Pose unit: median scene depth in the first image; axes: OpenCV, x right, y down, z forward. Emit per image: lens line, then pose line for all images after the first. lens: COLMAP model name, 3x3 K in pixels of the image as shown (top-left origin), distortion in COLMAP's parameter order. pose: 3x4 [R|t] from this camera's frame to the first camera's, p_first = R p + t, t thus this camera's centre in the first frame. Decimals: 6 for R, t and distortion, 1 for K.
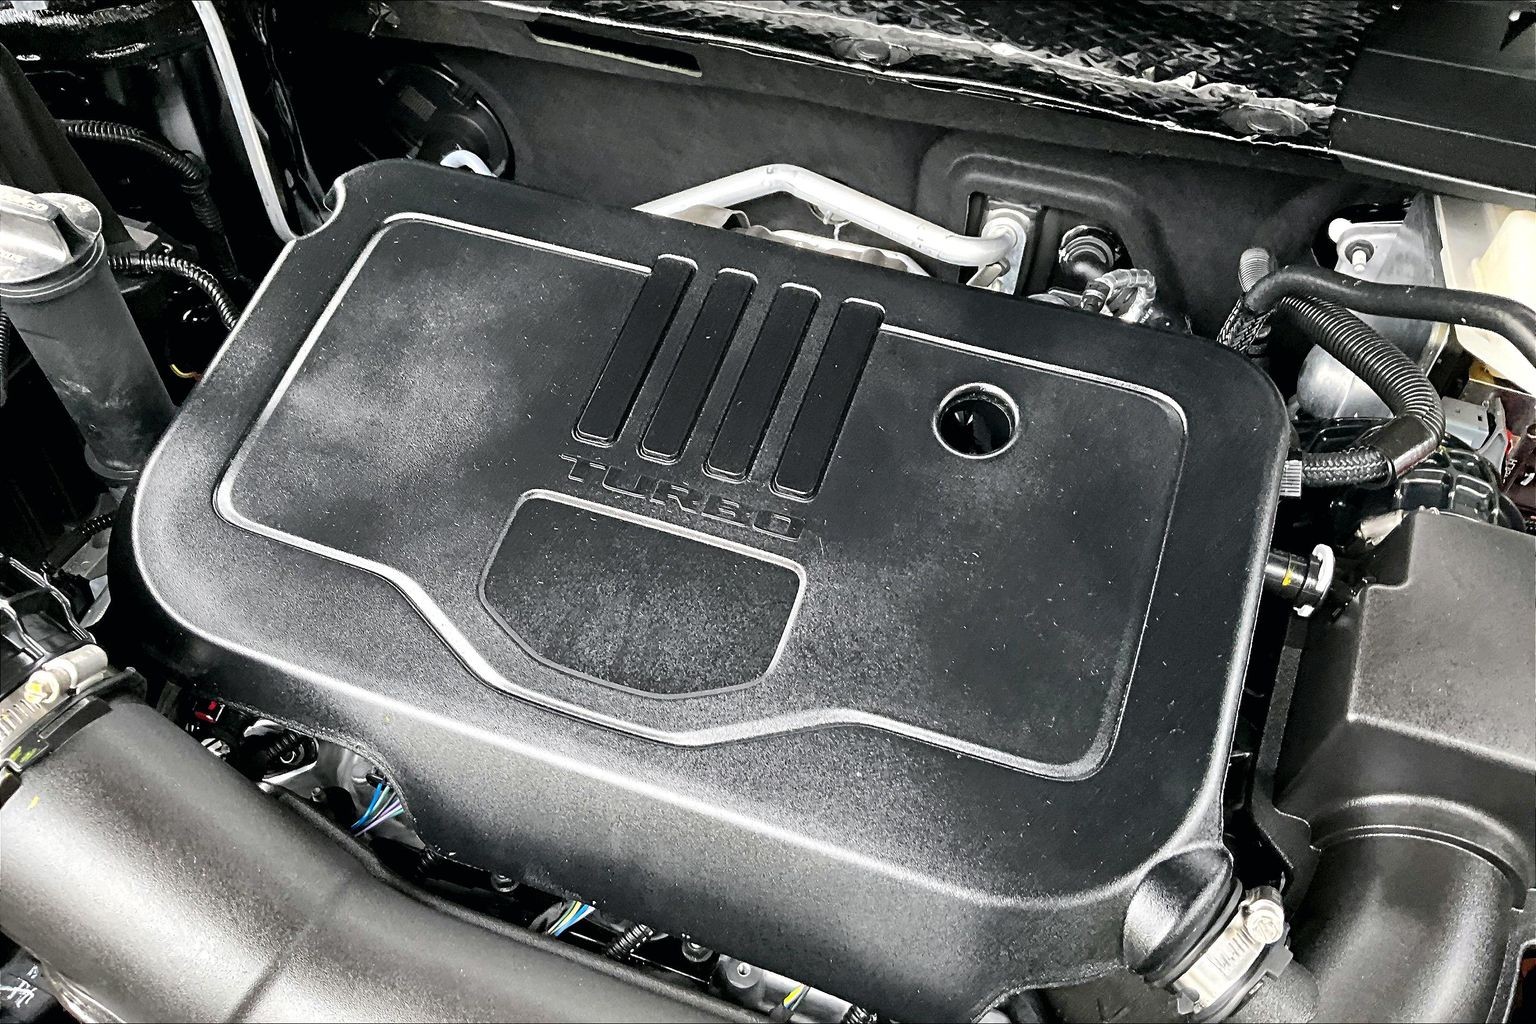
lens RADIAL K [[1287.5, 0, 768.0], [0, 1287.5, 512.0], [0, 0, 1]] dist [0.028140, -0.011328]
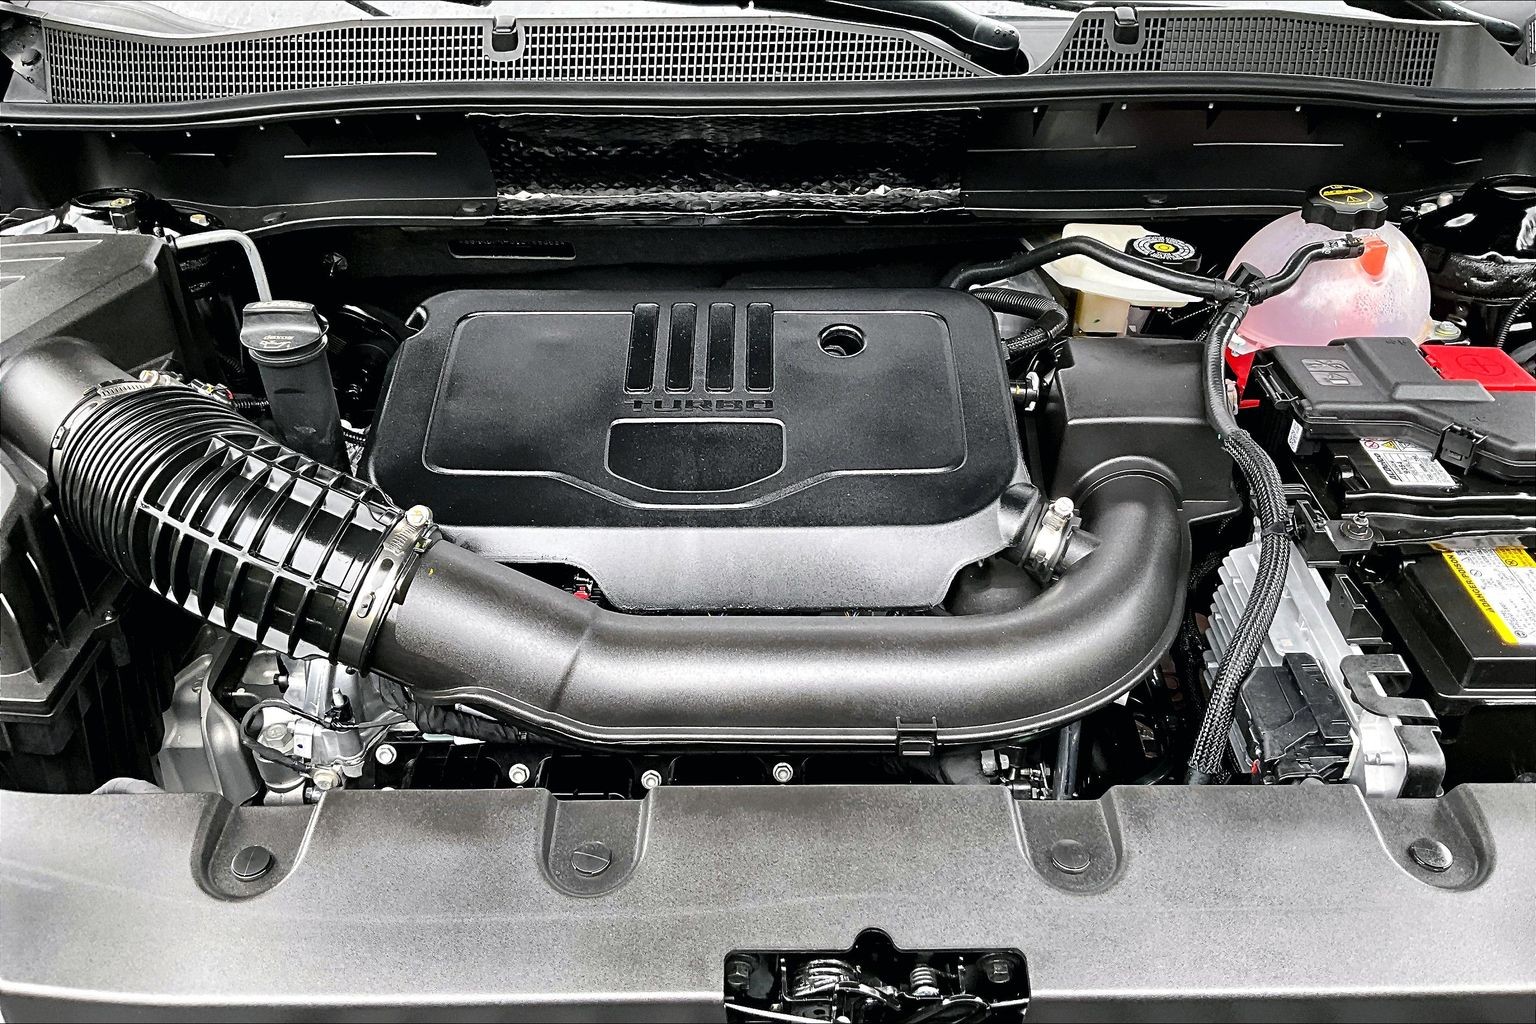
lens RADIAL K [[1287.5, 0, 768.0], [0, 1287.5, 512.0], [0, 0, 1]] dist [0.028140, -0.011328]
pose [[0.941397, -0.196001, 0.274509, -0.479528], [0.255205, 0.946035, -0.199722, 0.490160], [-0.220550, 0.258074, 0.940615, -0.622726]]
